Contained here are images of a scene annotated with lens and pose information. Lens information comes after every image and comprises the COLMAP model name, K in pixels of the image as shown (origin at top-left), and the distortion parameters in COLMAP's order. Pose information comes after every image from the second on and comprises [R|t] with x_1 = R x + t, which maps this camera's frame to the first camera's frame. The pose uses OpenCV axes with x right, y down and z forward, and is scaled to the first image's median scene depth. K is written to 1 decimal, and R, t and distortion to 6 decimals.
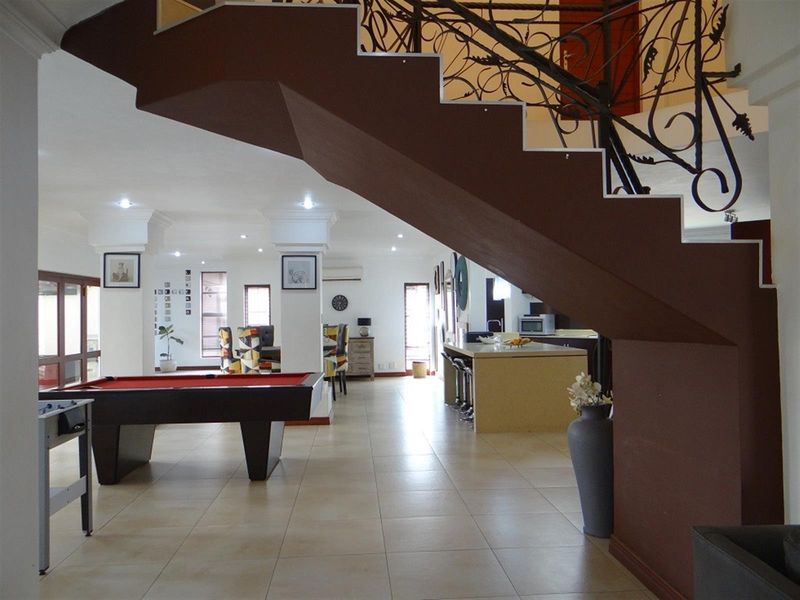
lens RADIAL K [[640.9, 0, 400.0], [0, 640.9, 300.0], [0, 0, 1]] dist [-0.006612, -0.252681]
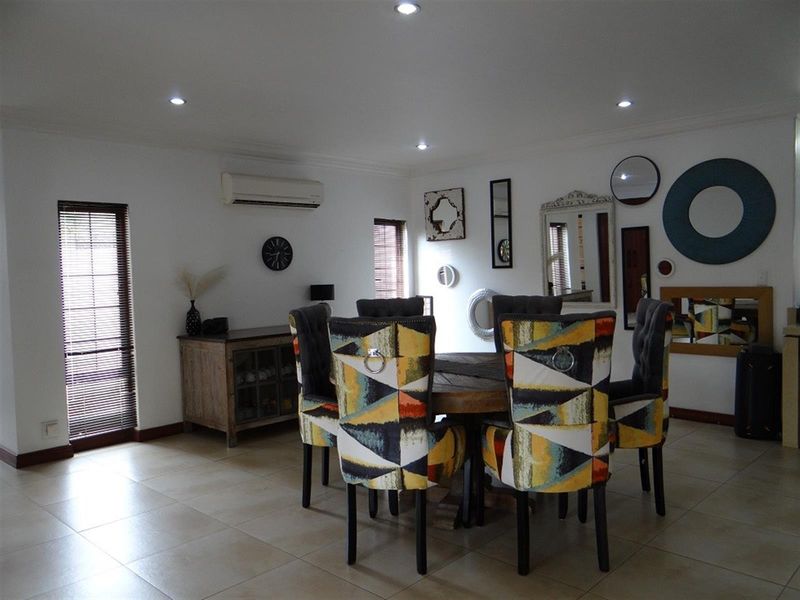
lens RADIAL K [[640.9, 0, 400.0], [0, 640.9, 300.0], [0, 0, 1]] dist [-0.006612, -0.252681]
pose [[0.755216, -0.031349, 0.654726, -0.385294], [0.001611, 0.998941, 0.045972, 0.019696], [-0.655474, -0.033664, 0.754467, 0.676749]]
